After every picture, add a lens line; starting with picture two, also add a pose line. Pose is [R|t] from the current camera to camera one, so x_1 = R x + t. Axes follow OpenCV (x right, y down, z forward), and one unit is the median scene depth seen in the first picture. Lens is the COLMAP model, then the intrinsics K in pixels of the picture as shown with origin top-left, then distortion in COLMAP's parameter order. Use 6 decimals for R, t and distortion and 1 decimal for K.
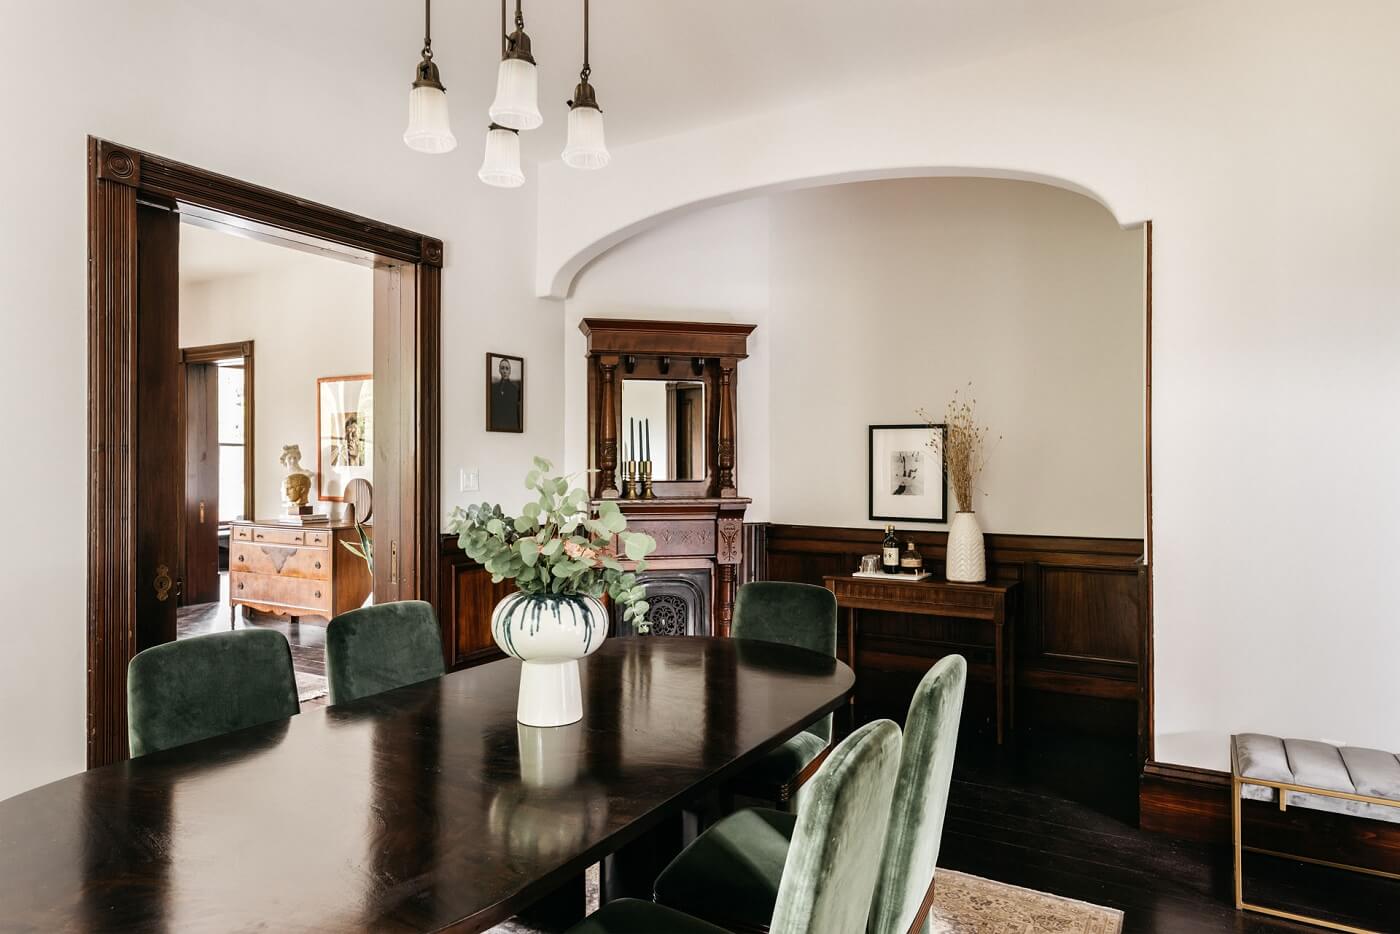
lens RADIAL K [[743.7, 0, 700.0], [0, 743.7, 467.0], [0, 0, 1]] dist [-0.001656, 0.002108]
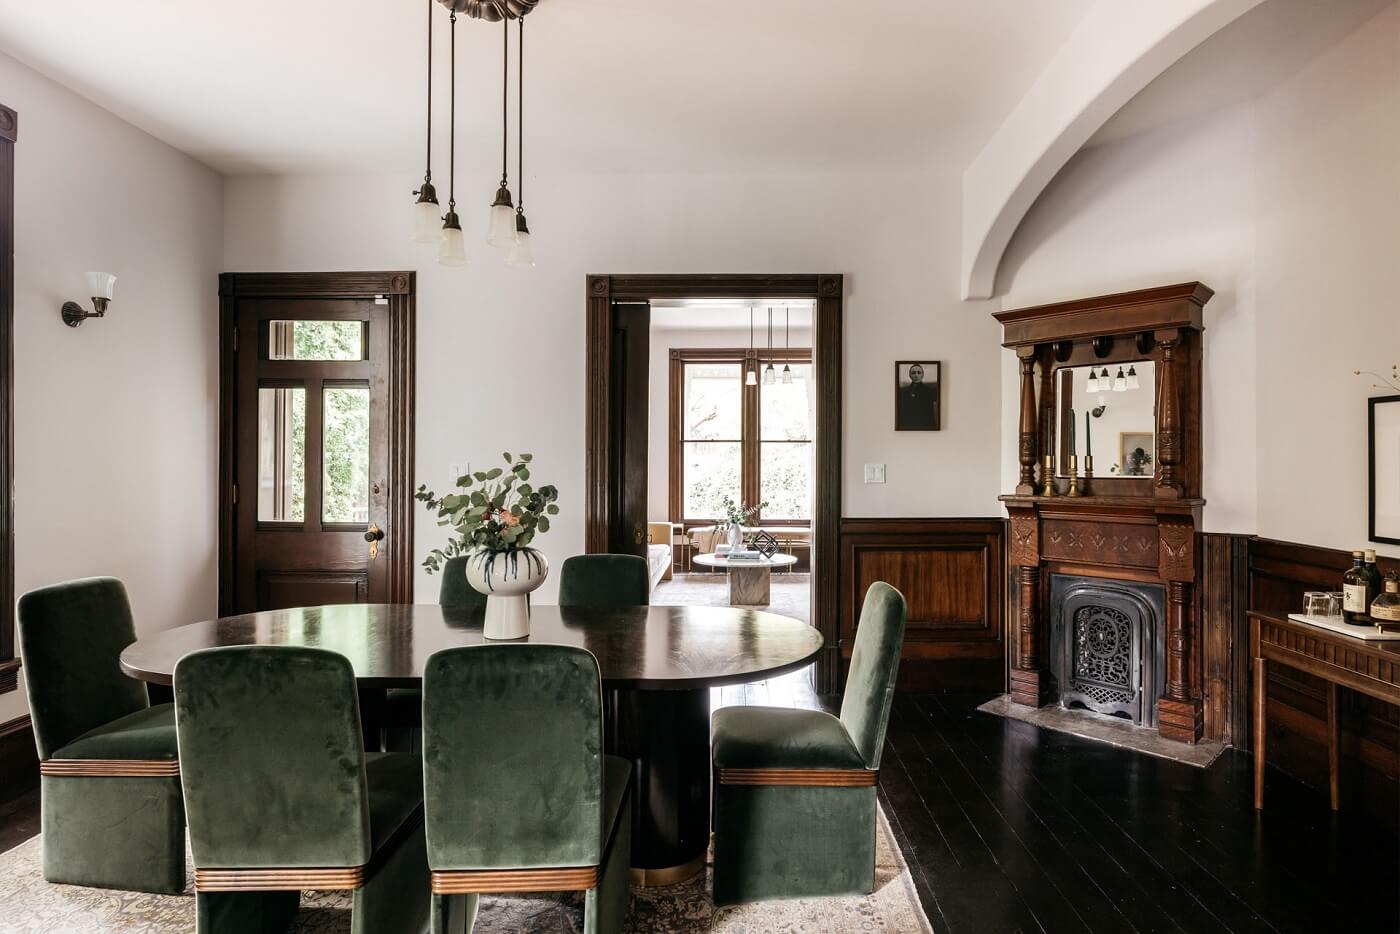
lens RADIAL K [[686.7, 0, 748.8], [0, 686.7, 466.1], [0, 0, 1]] dist [0.000823, 0.000501]
pose [[0.582529, 0.002751, -0.812805, 0.412352], [0.003150, 0.999979, 0.005642, -0.000938], [0.812804, -0.005847, 0.582508, 0.201568]]
